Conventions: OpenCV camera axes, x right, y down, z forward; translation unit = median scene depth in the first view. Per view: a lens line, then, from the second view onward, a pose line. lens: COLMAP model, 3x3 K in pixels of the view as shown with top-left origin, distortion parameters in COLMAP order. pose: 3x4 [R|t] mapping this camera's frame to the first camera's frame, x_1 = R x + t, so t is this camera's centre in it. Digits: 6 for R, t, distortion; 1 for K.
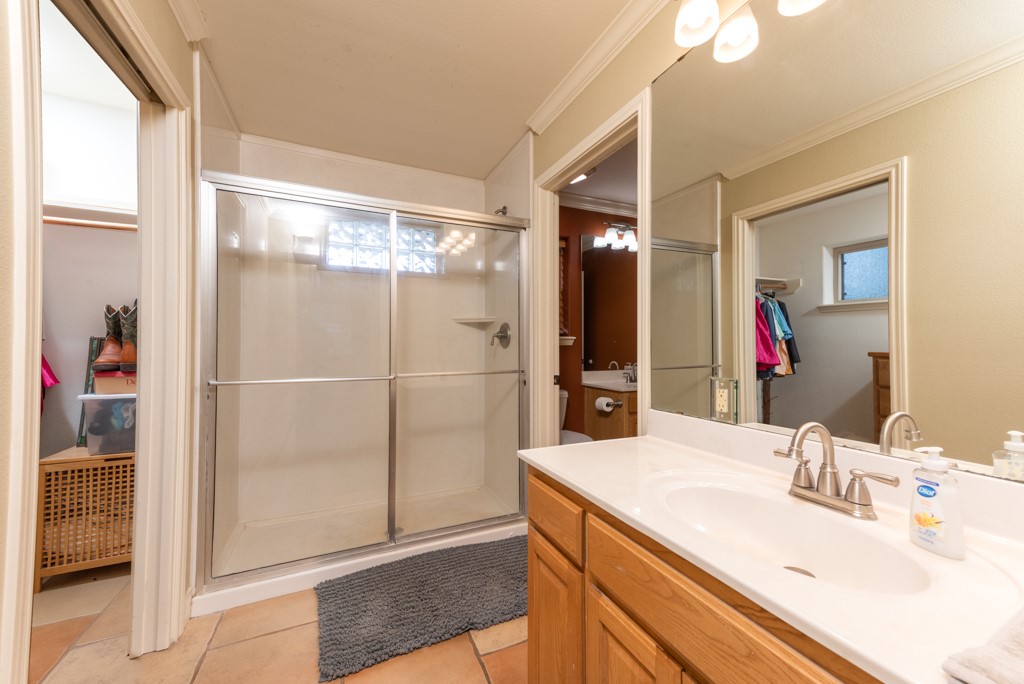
lens RADIAL K [[398.1, 0, 514.9], [0, 398.1, 339.8], [0, 0, 1]] dist [0.031130, -0.000153]
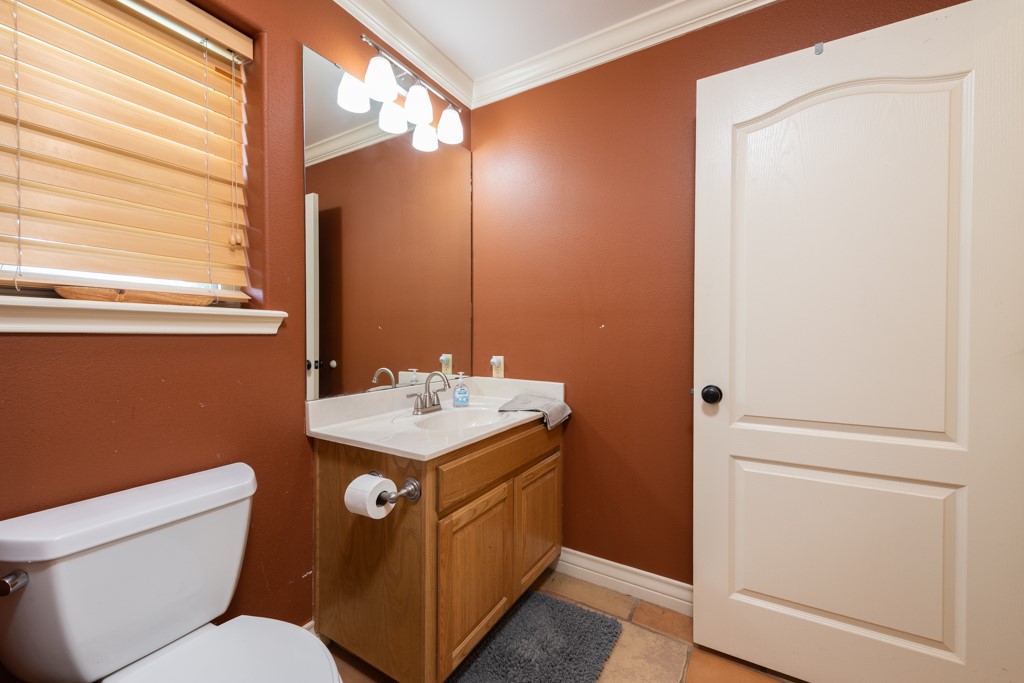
lens RADIAL K [[398.1, 0, 514.9], [0, 398.1, 339.3], [0, 0, 1]] dist [0.031130, -0.000153]
pose [[0.819522, -0.002873, 0.573041, 0.109208], [-0.011229, 0.999715, 0.021070, 0.008366], [-0.572938, -0.023702, 0.819256, 0.558616]]
